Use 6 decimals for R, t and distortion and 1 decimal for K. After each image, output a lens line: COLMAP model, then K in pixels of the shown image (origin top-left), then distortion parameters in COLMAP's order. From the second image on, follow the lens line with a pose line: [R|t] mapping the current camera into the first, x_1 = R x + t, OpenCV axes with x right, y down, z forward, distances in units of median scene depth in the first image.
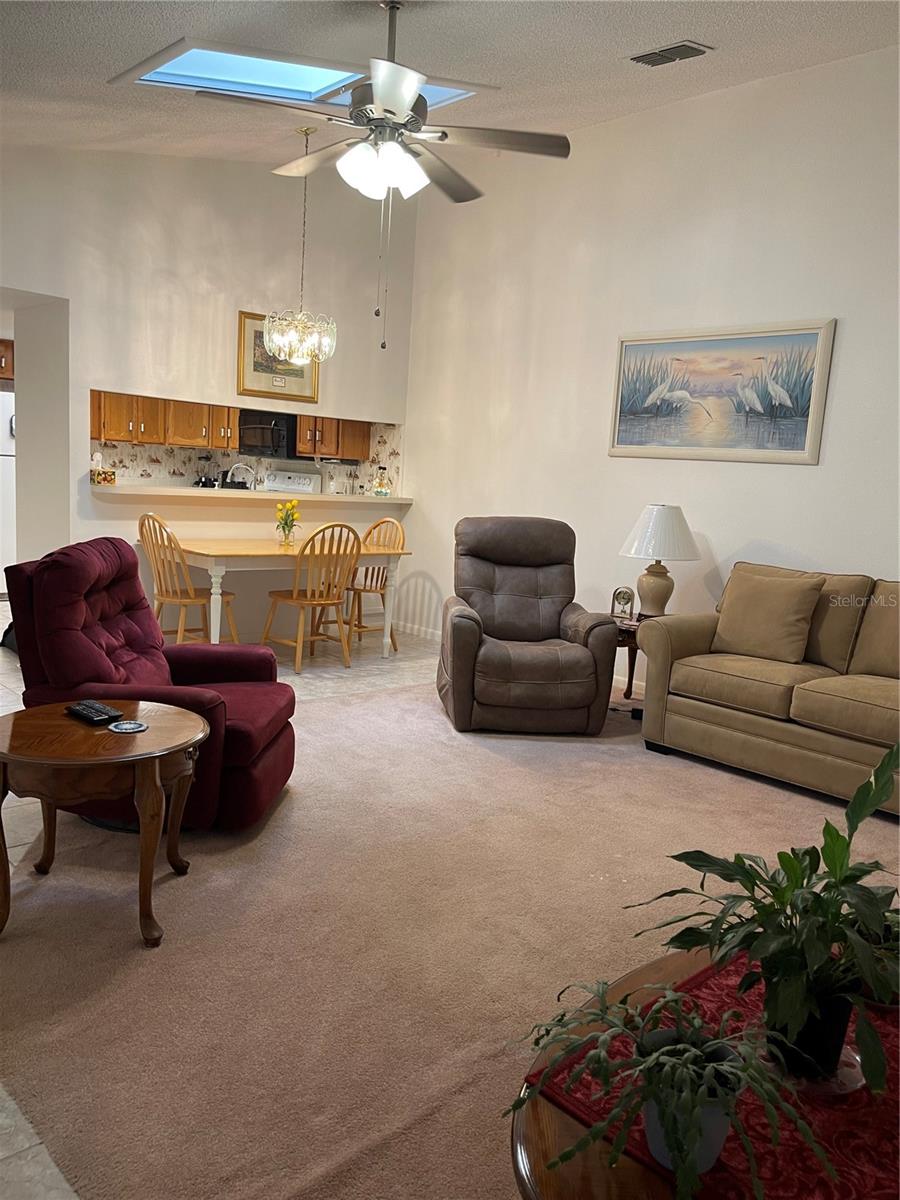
lens RADIAL K [[904.1, 0, 457.6], [0, 904.1, 610.2], [0, 0, 1]] dist [0.065852, -0.094062]
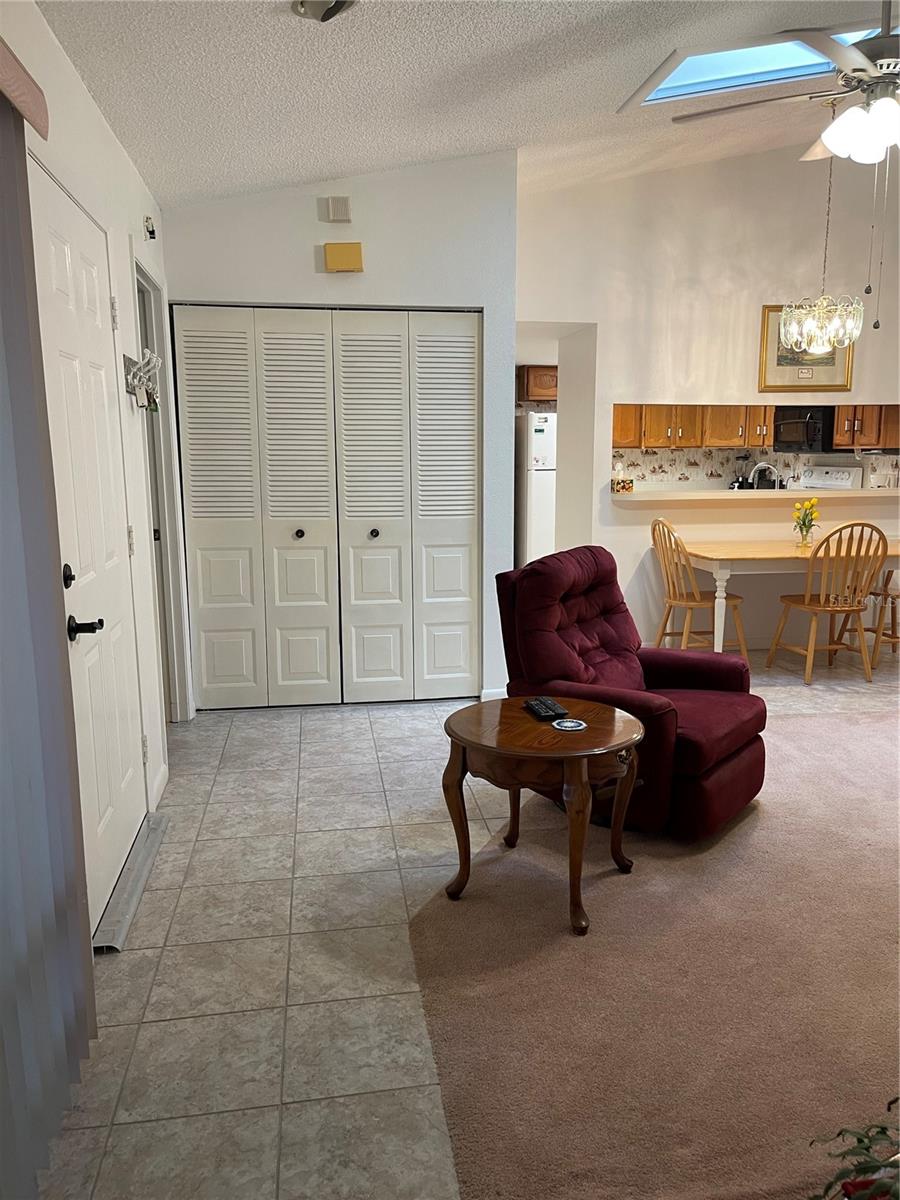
lens RADIAL K [[904.1, 0, 457.6], [0, 904.1, 610.2], [0, 0, 1]] dist [0.065852, -0.094062]
pose [[0.820216, 0.029388, -0.571299, 0.063512], [-0.027667, 0.999549, 0.011695, -0.007534], [0.571385, 0.006214, 0.820658, 0.021034]]
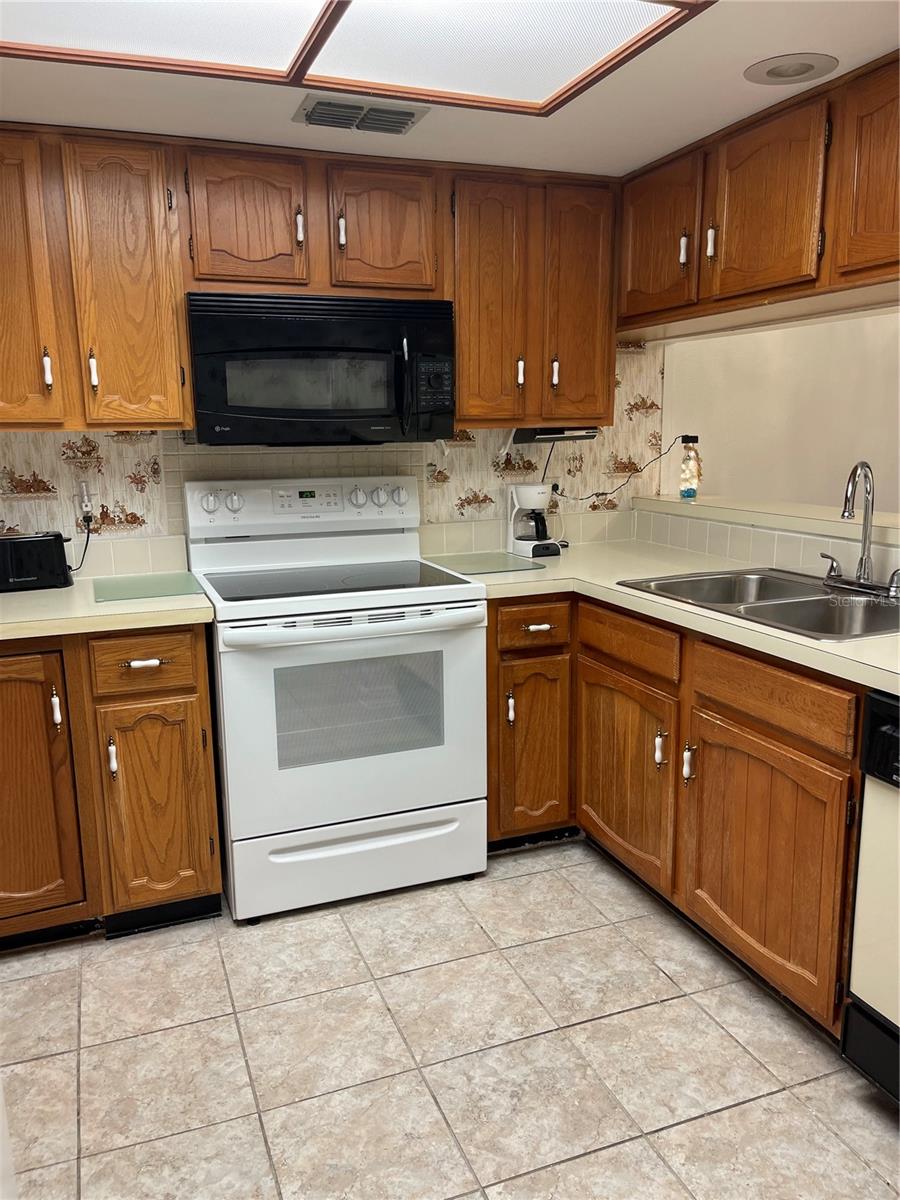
lens RADIAL K [[904.1, 0, 457.6], [0, 904.1, 610.2], [0, 0, 1]] dist [0.065852, -0.094062]
pose [[0.390578, -0.260202, 0.883031, -0.727613], [0.179851, 0.962306, 0.204011, -0.243220], [-0.902830, 0.079132, 0.422654, 1.180533]]
